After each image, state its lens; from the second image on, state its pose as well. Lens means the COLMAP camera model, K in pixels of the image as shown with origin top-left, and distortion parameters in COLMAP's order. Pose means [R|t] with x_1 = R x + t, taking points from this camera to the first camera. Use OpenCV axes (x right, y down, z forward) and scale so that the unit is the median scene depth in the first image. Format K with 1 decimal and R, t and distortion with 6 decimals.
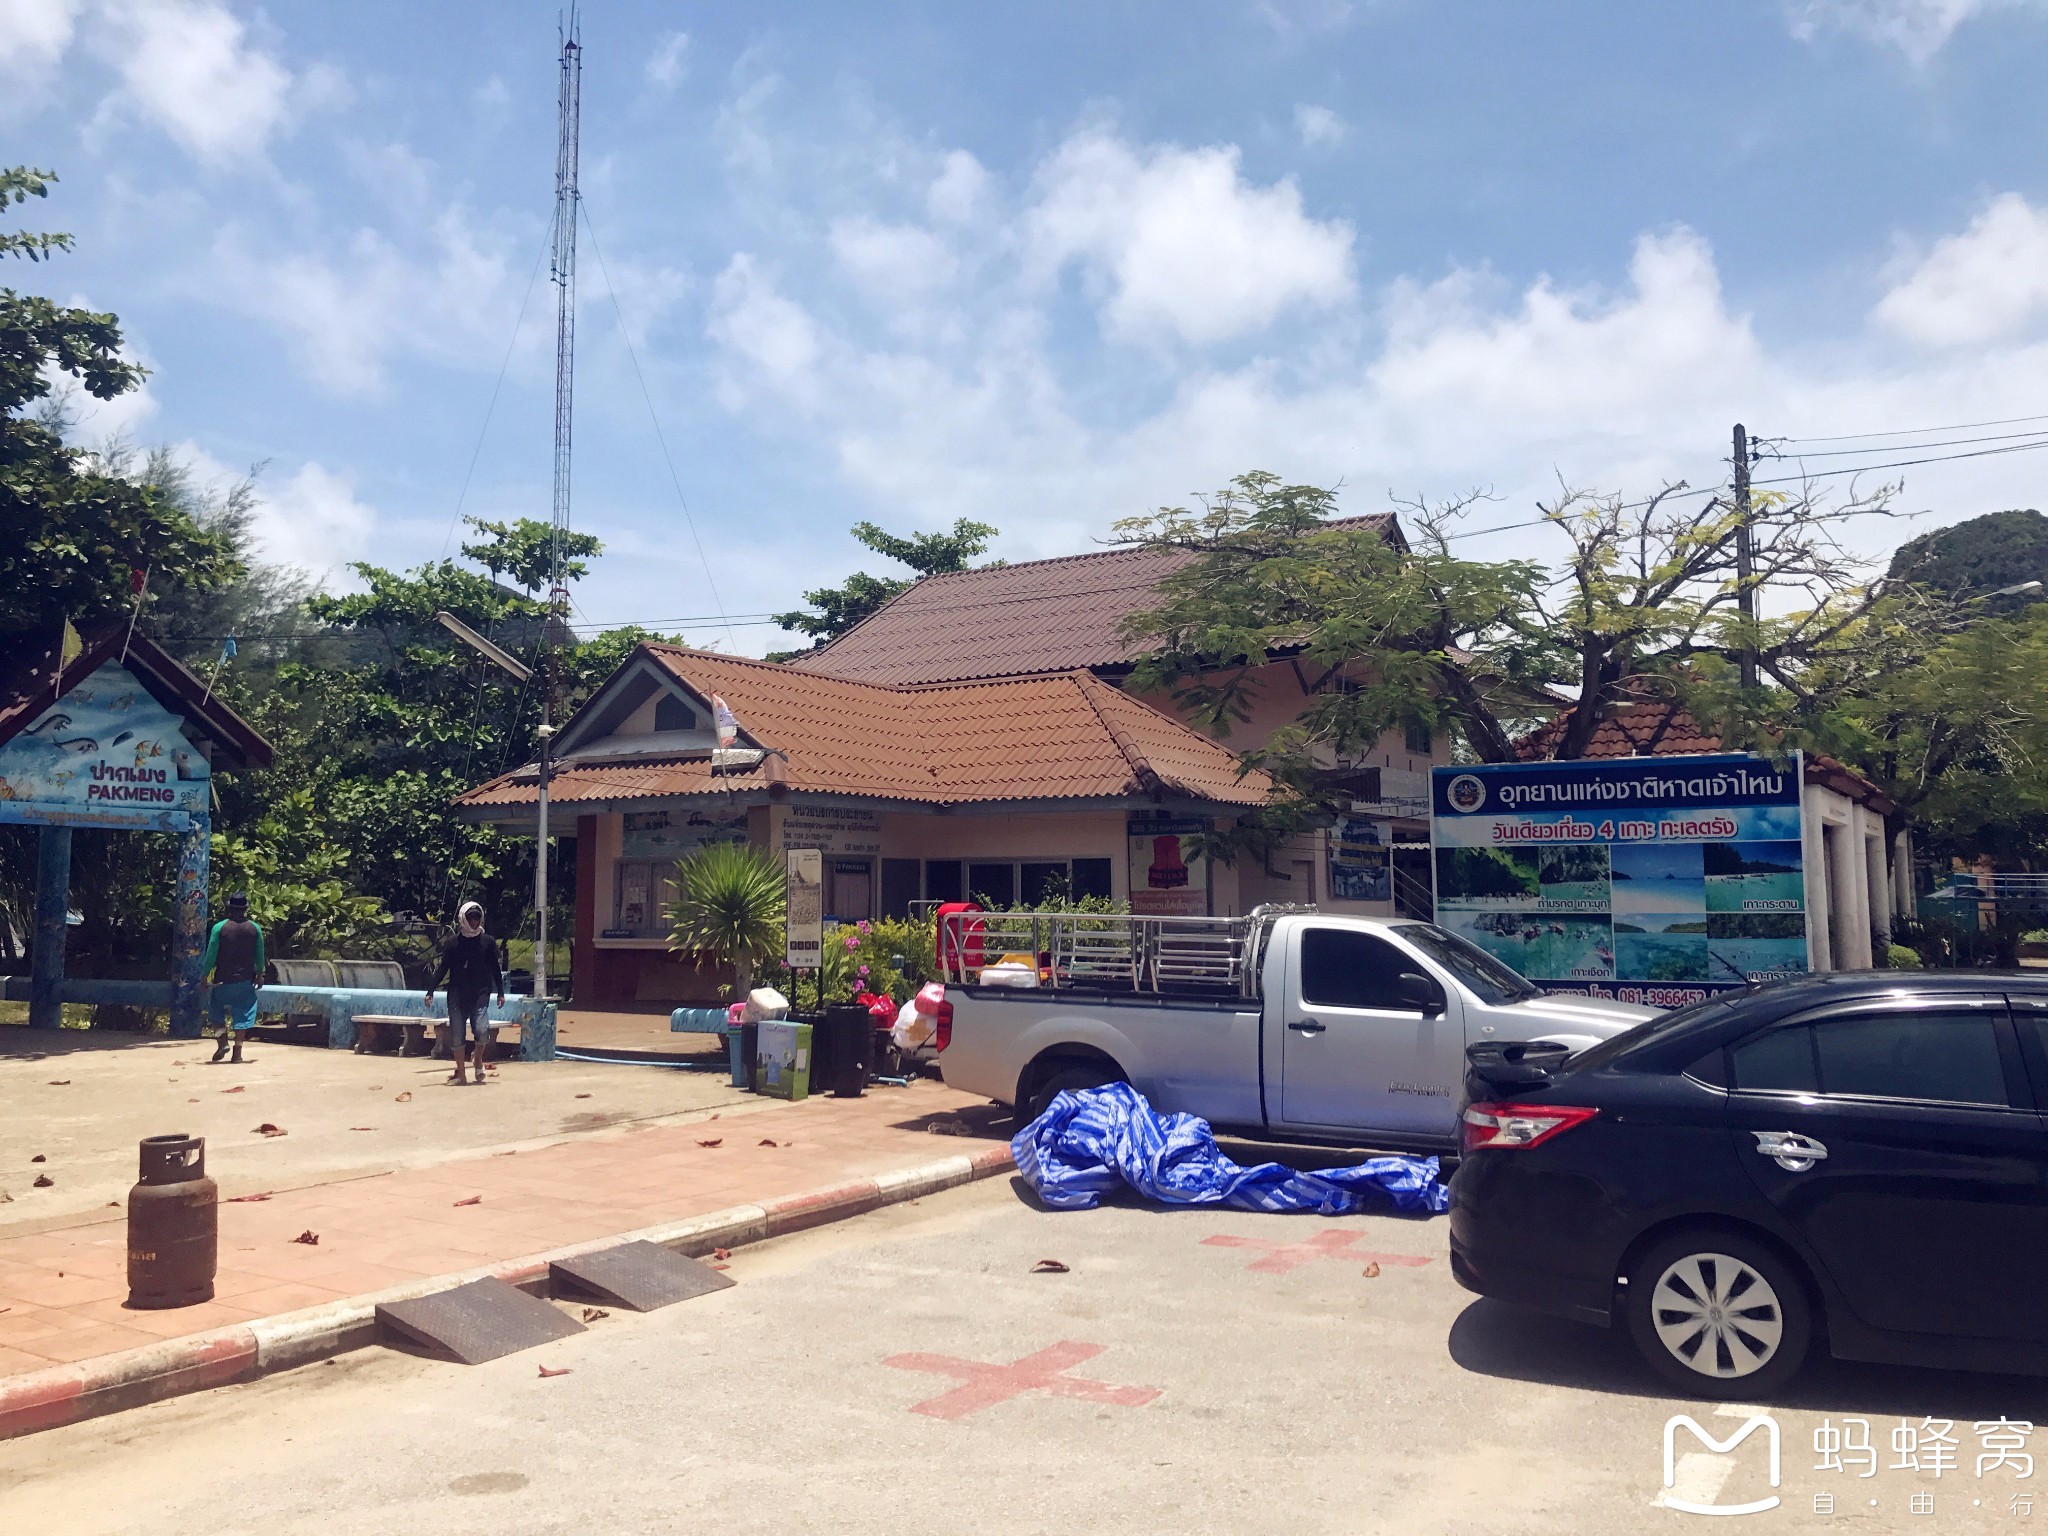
lens RADIAL K [[1645.7, 0, 1026.5], [0, 1645.7, 711.6], [0, 0, 1]] dist [0.026282, 0.003009]
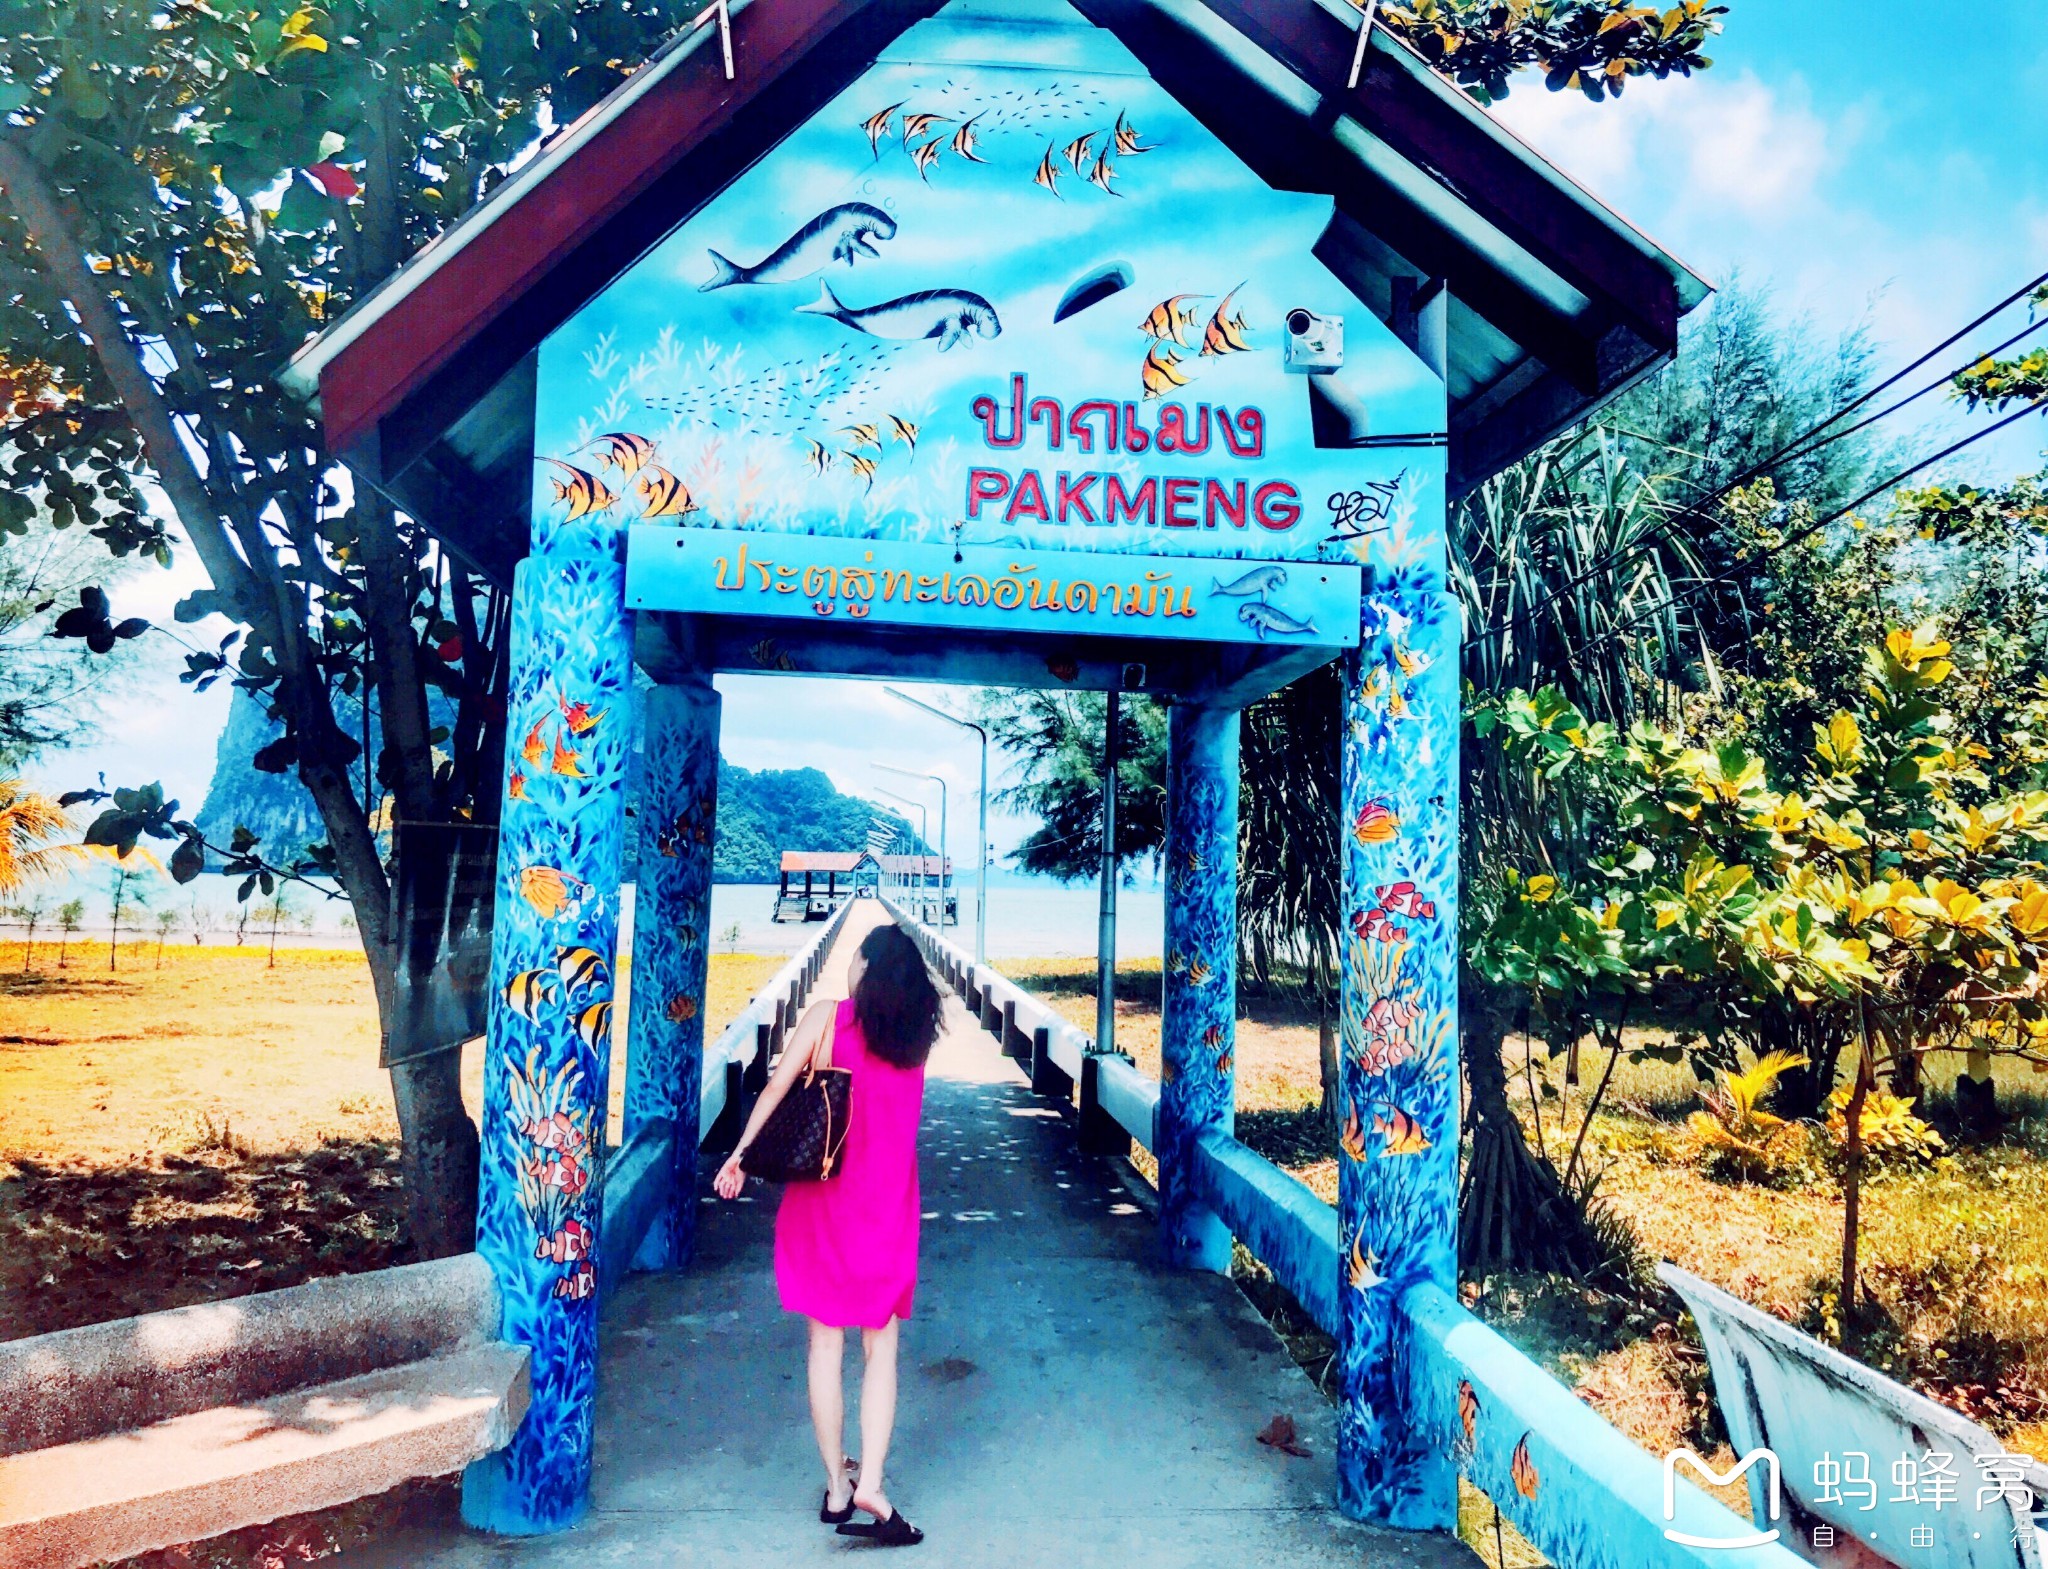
lens RADIAL K [[1607.7, 0, 1023.8], [0, 1607.7, 778.8], [0, 0, 1]] dist [0.082342, -0.114204]
pose [[0.590856, -0.032775, -0.806111, -0.349491], [0.063753, 0.997947, 0.006155, 0.089325], [0.804254, -0.055029, 0.591732, 0.834341]]
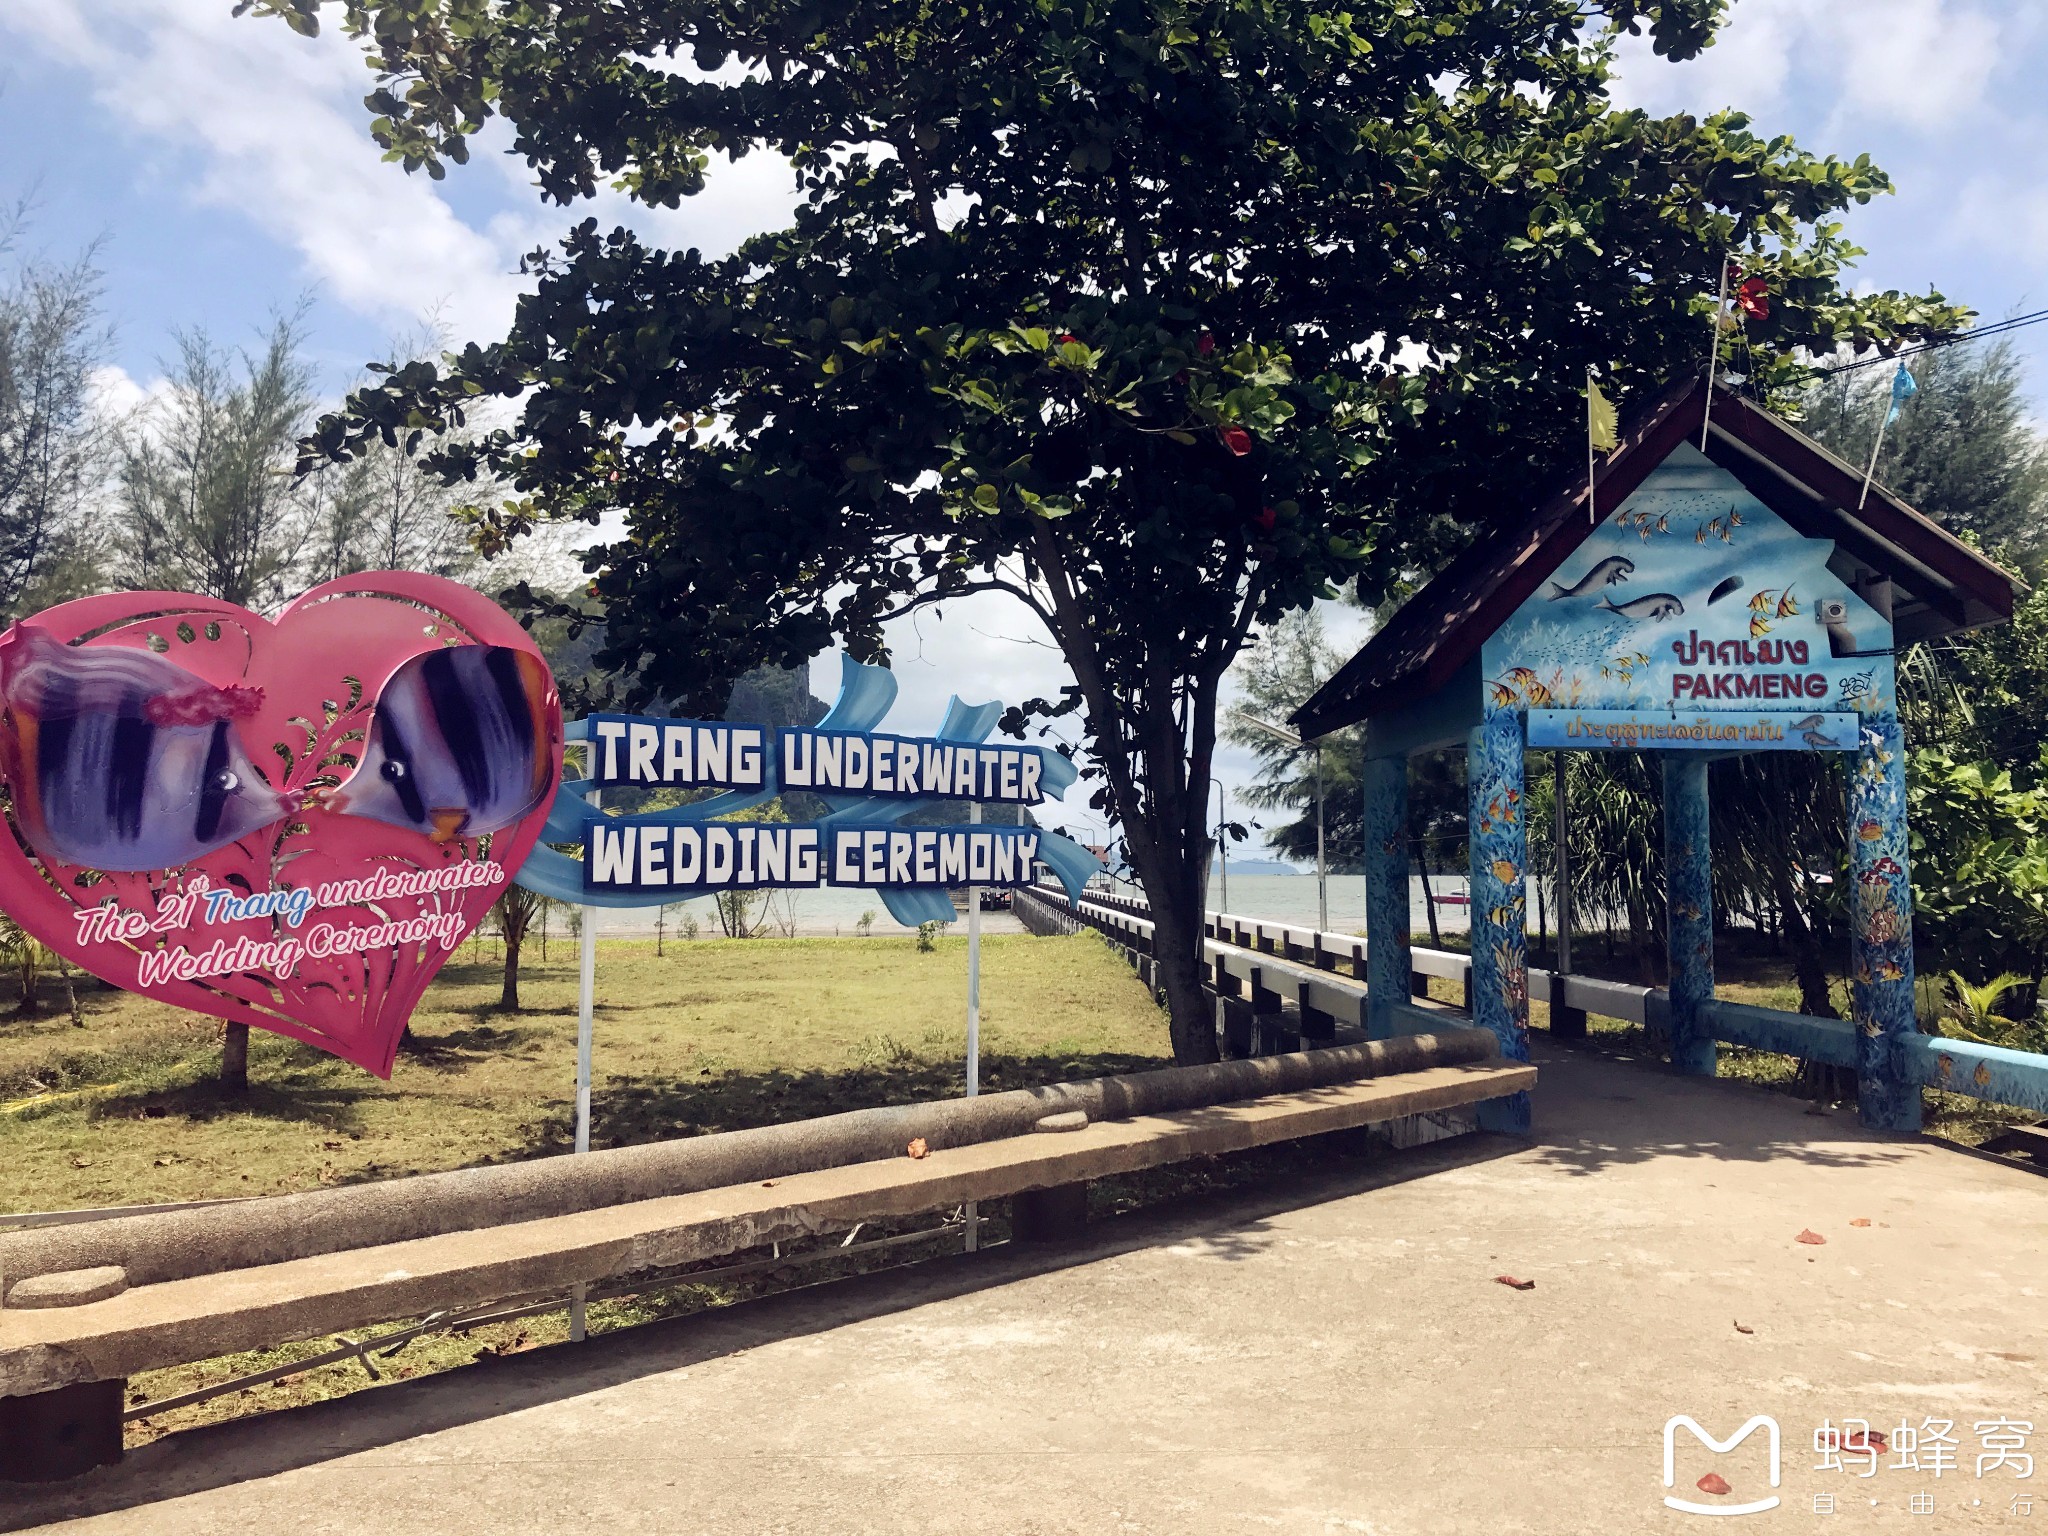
lens RADIAL K [[1654.2, 0, 1024.0], [0, 1654.2, 768.0], [0, 0, 1]] dist [0.003727, 0.006283]
pose [[0.532334, -0.049863, -0.845064, -0.199946], [0.096713, 0.995310, 0.002194, 0.051865], [0.840991, -0.082896, 0.534660, 0.494122]]
